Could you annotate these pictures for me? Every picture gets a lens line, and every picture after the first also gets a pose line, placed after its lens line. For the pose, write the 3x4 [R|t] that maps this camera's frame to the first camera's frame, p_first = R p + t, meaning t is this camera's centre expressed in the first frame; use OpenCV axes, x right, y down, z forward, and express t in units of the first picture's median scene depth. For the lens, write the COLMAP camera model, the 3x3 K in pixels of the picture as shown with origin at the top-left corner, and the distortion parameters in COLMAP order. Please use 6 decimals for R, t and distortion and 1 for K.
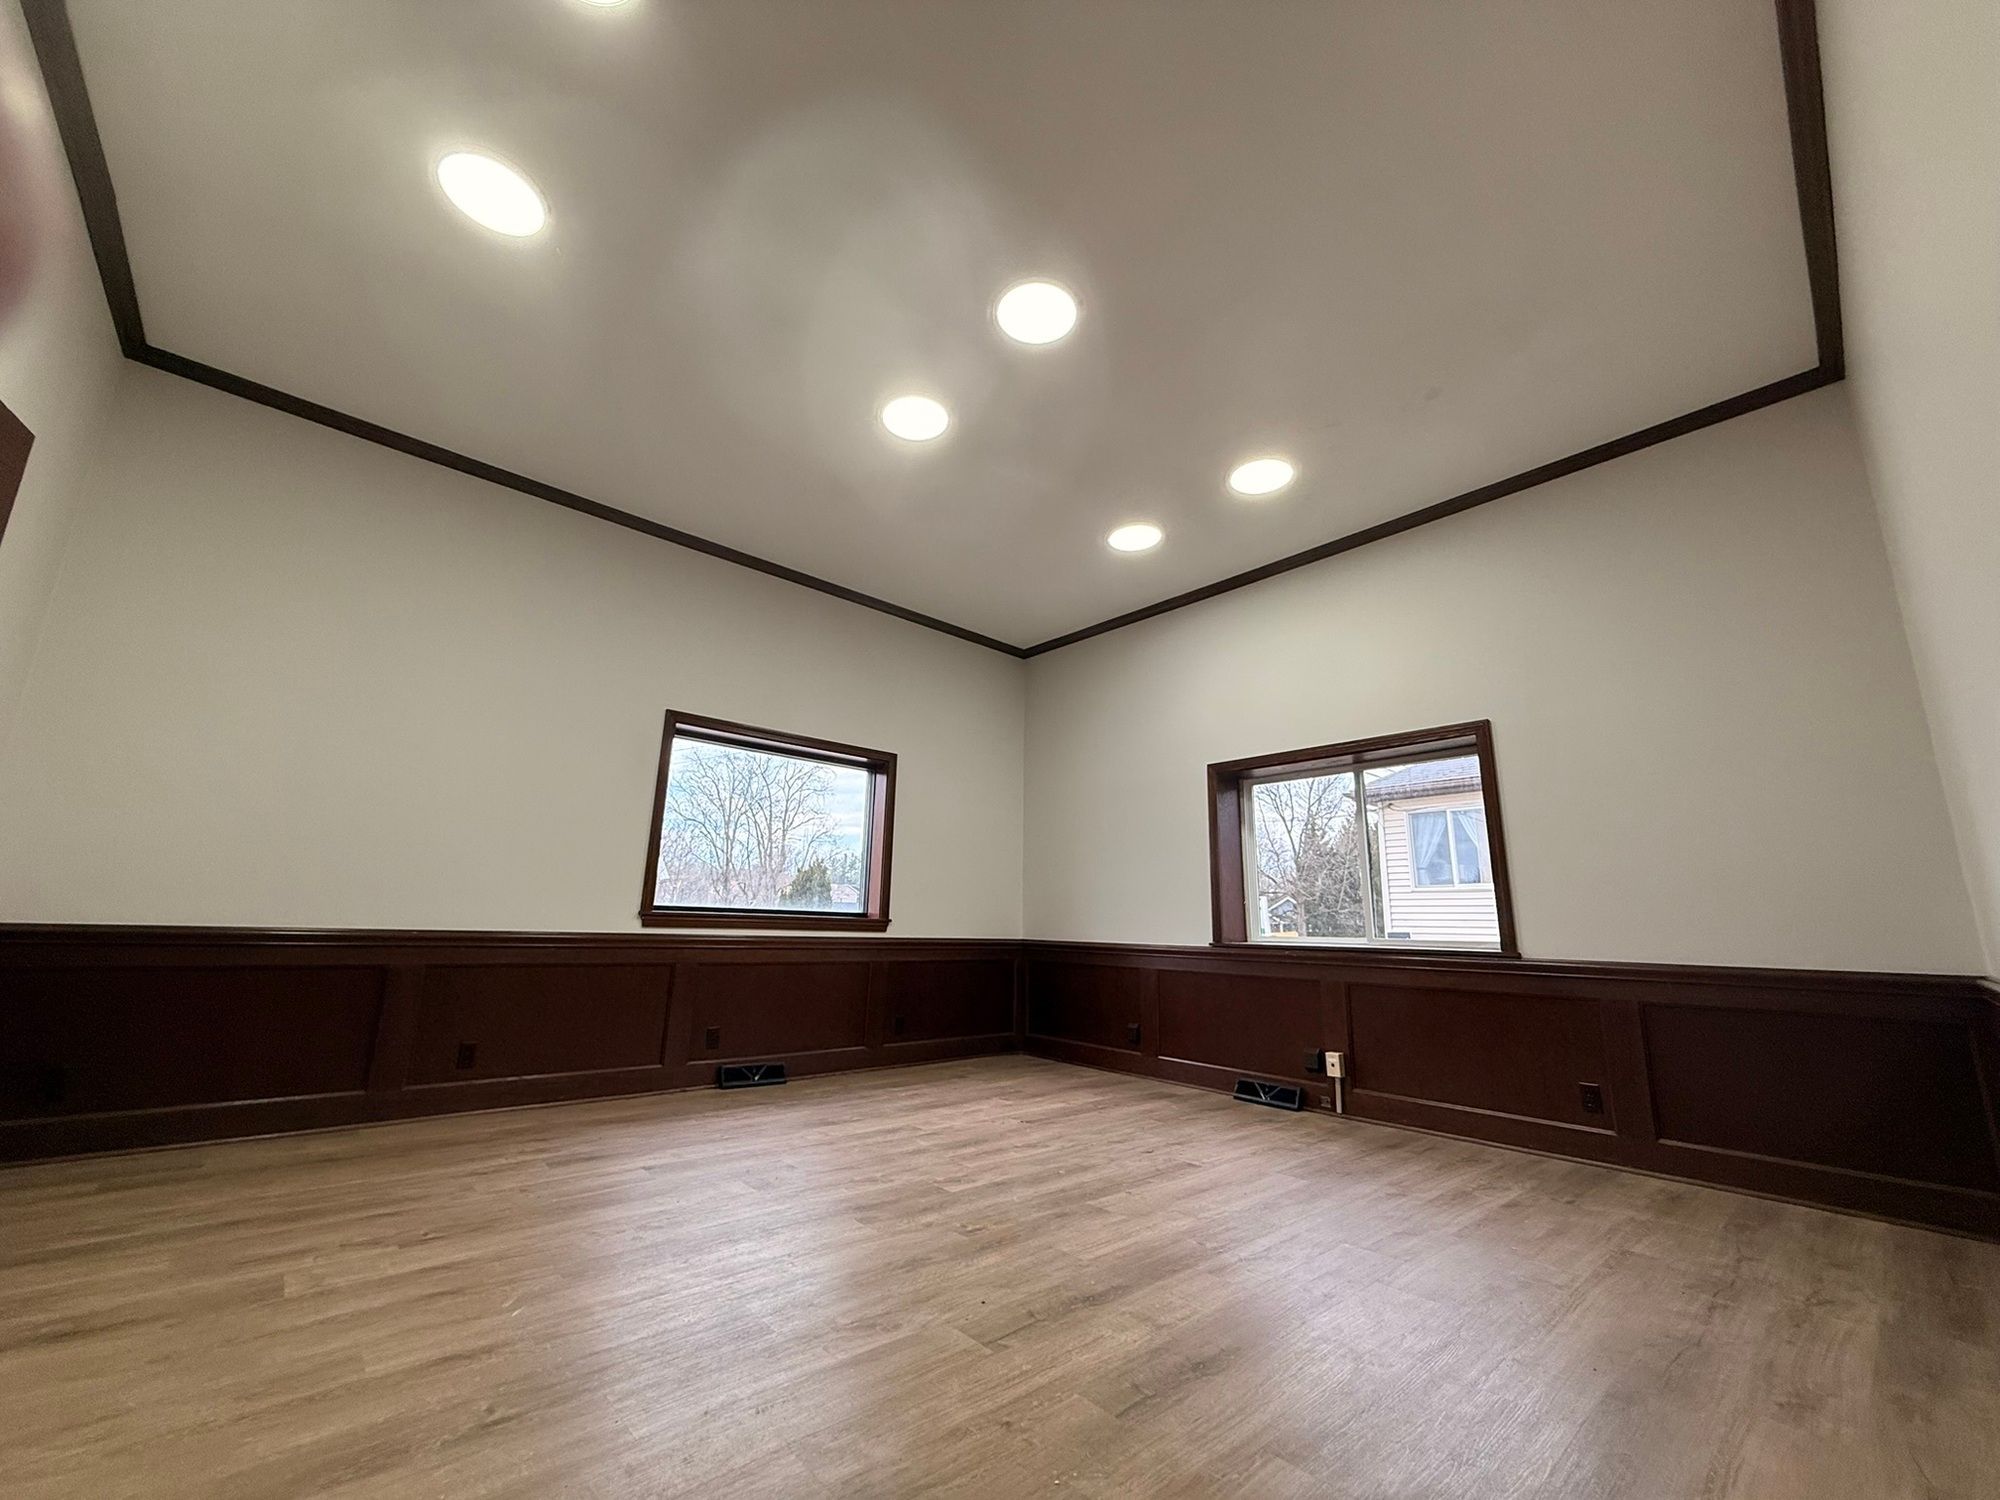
lens RADIAL K [[795.1, 0, 996.9], [0, 795.1, 749.6], [0, 0, 1]] dist [0.002575, -0.000613]
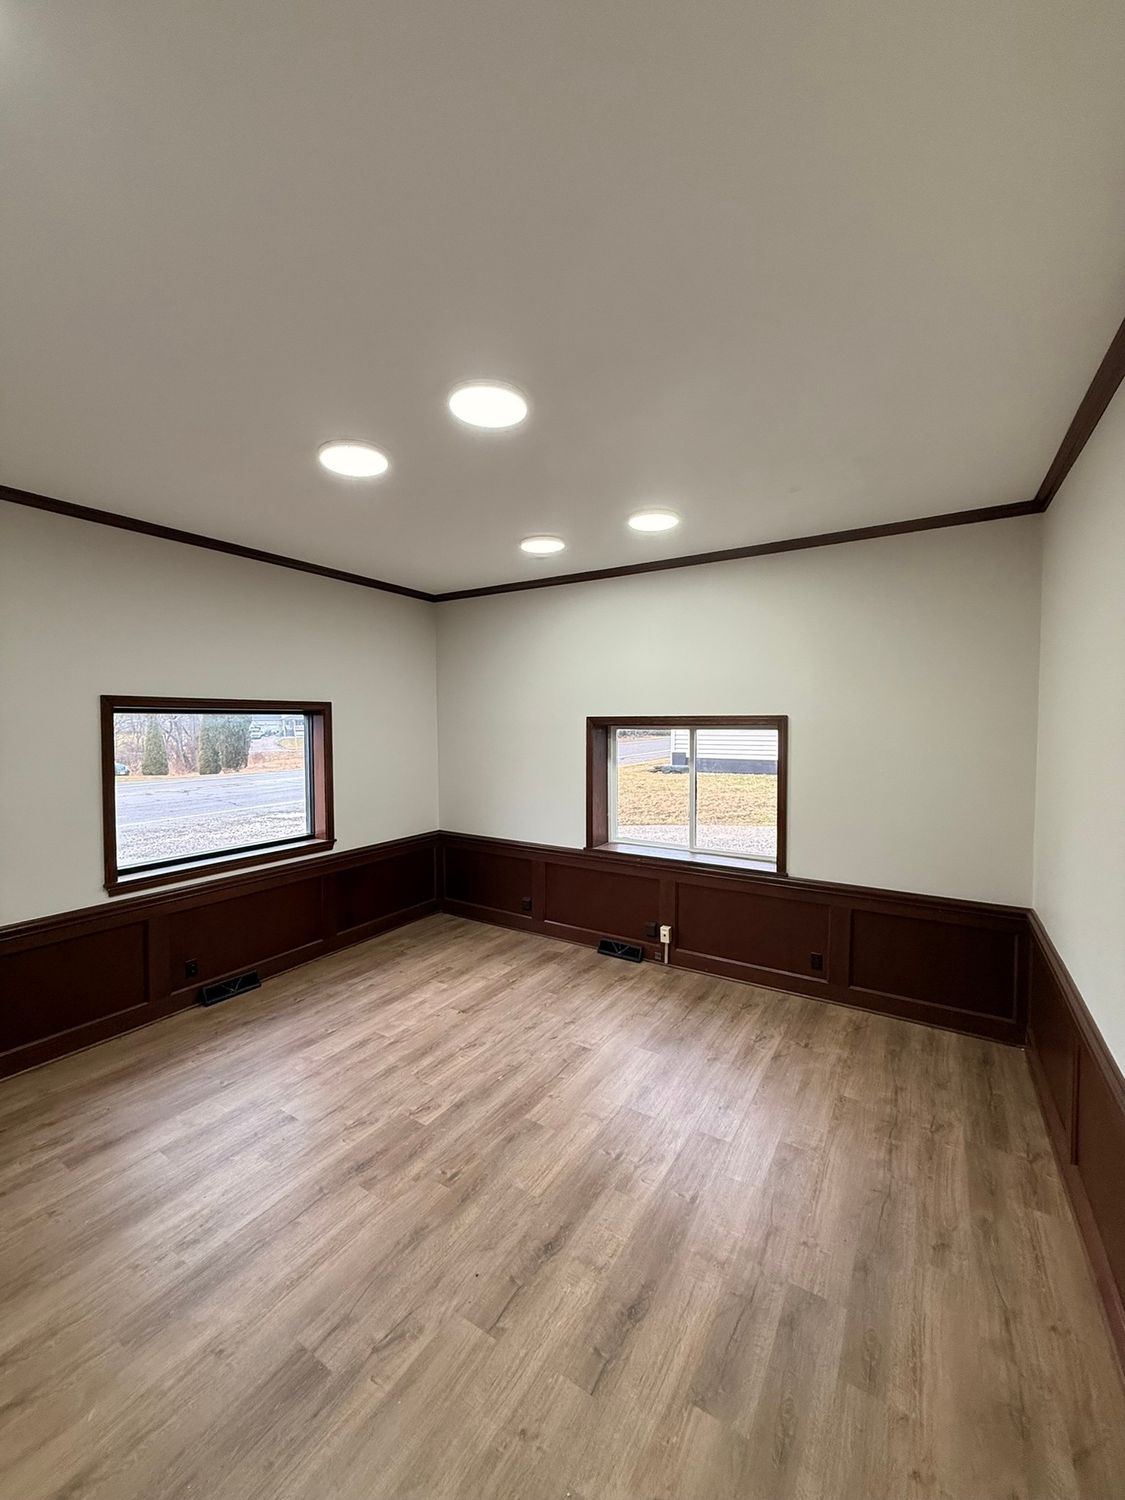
lens RADIAL K [[596.3, 0, 562.5], [0, 596.3, 748.4], [0, 0, 1]] dist [0.002575, -0.000613]
pose [[0.960067, -0.036637, 0.277360, -0.073576], [-0.037074, 0.965984, 0.255930, -0.270626], [-0.277302, -0.255993, 0.926051, 0.123703]]
